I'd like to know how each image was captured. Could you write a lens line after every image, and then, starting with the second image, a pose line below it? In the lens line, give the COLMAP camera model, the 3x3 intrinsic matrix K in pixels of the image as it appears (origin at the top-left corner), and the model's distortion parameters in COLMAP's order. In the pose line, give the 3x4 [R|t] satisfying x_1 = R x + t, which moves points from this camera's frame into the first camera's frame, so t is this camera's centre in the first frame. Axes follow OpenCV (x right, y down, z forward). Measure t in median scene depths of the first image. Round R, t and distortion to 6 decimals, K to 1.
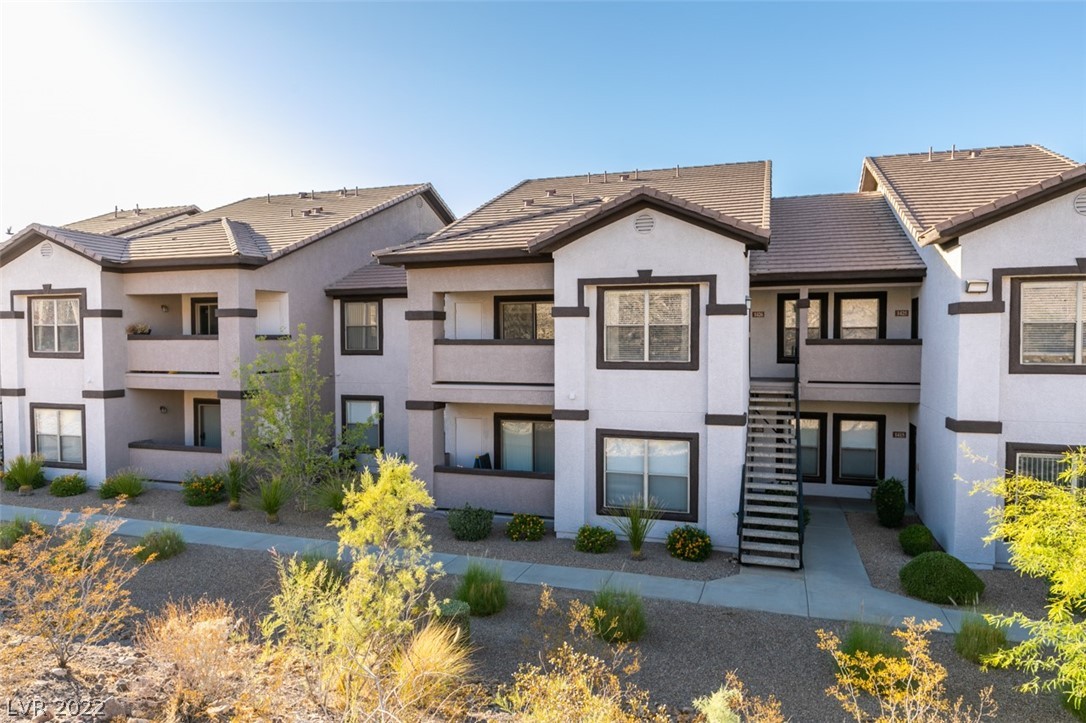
lens RADIAL K [[702.9, 0, 539.7], [0, 702.9, 361.1], [0, 0, 1]] dist [0.003146, -0.000713]
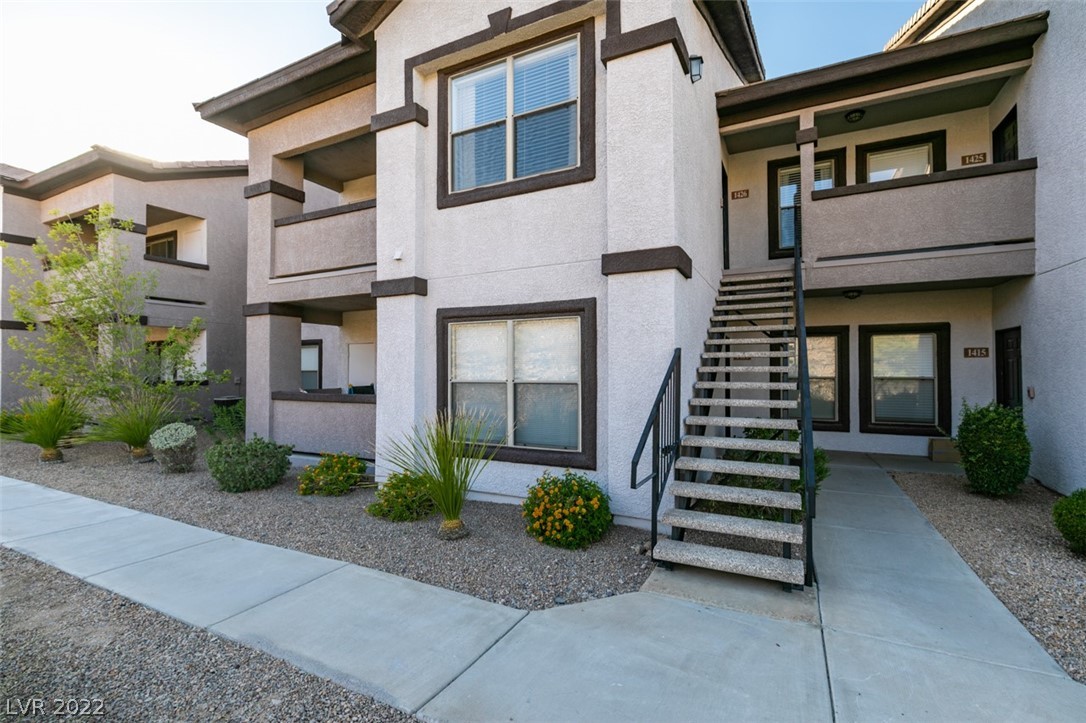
lens RADIAL K [[485.2, 0, 541.3], [0, 485.2, 362.1], [0, 0, 1]] dist [0.004065, -0.001068]
pose [[0.988851, -0.002697, -0.148884, 0.227515], [-0.004838, 0.998726, -0.050222, 0.160227], [0.148829, 0.050382, 0.987579, 0.605953]]
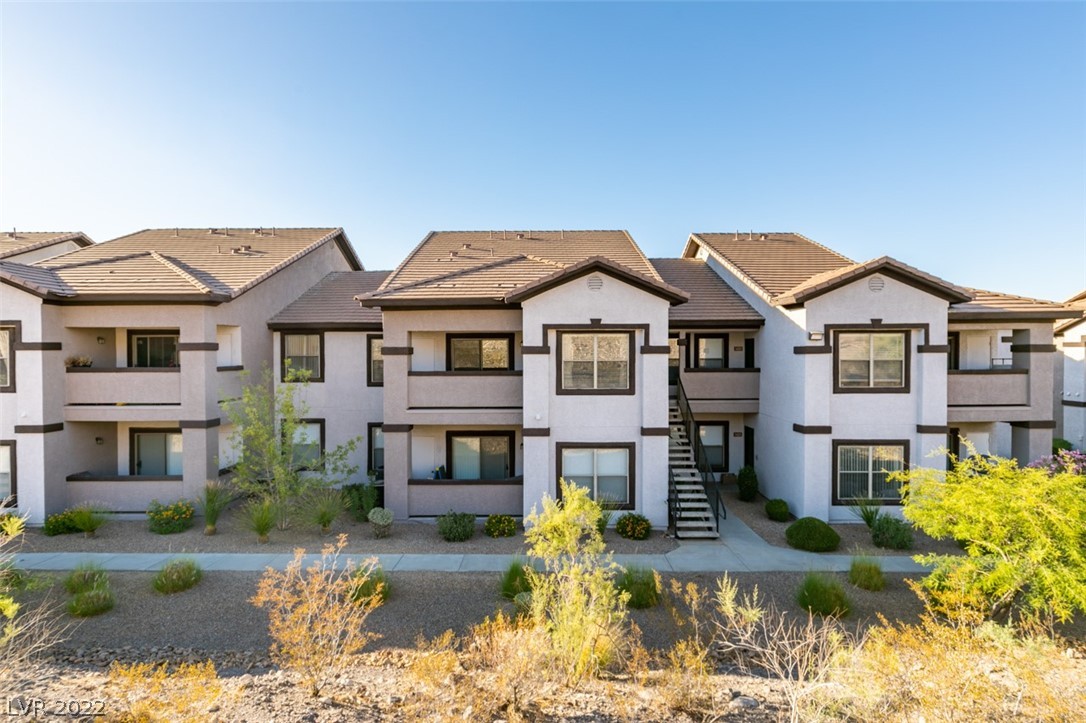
lens RADIAL K [[587.9, 0, 540.6], [0, 587.9, 360.8], [0, 0, 1]] dist [0.001595, -0.000327]
pose [[0.949152, -0.005227, 0.314774, -0.277434], [0.011454, 0.999774, -0.017934, -0.031690], [-0.314609, 0.020627, 0.948997, -0.000343]]
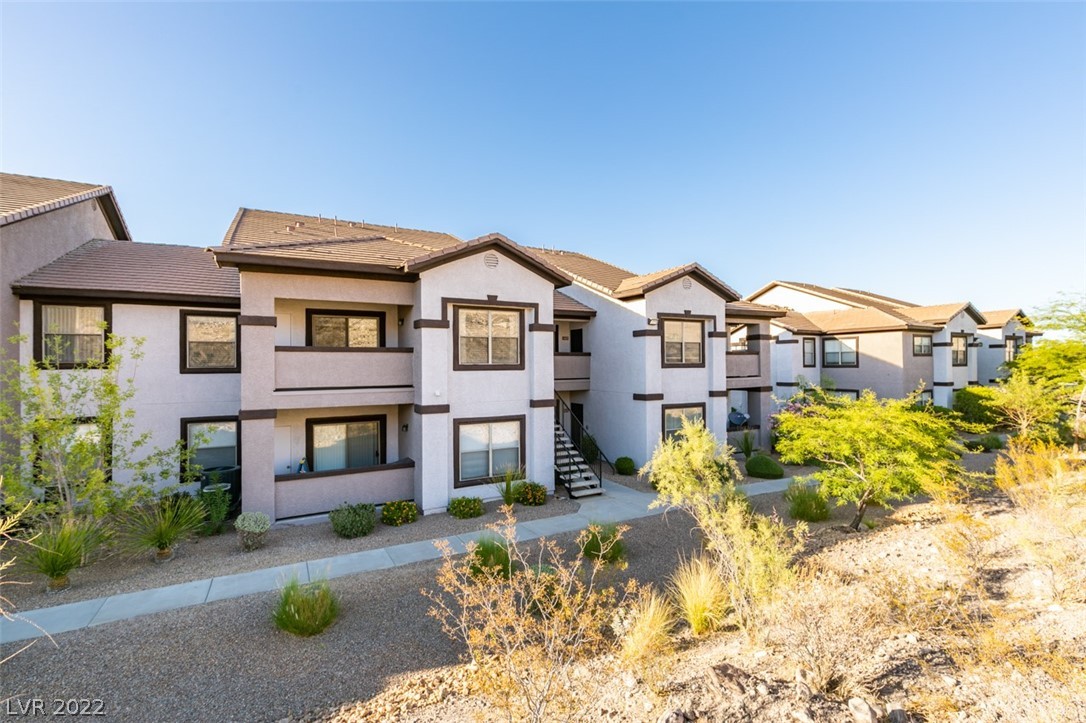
lens RADIAL K [[485.2, 0, 541.3], [0, 485.2, 362.1], [0, 0, 1]] dist [0.004065, -0.001068]
pose [[0.677823, 0.002166, 0.735222, -0.443120], [0.031805, 0.998973, -0.032265, 0.028501], [-0.734537, 0.045254, 0.677058, 0.298243]]
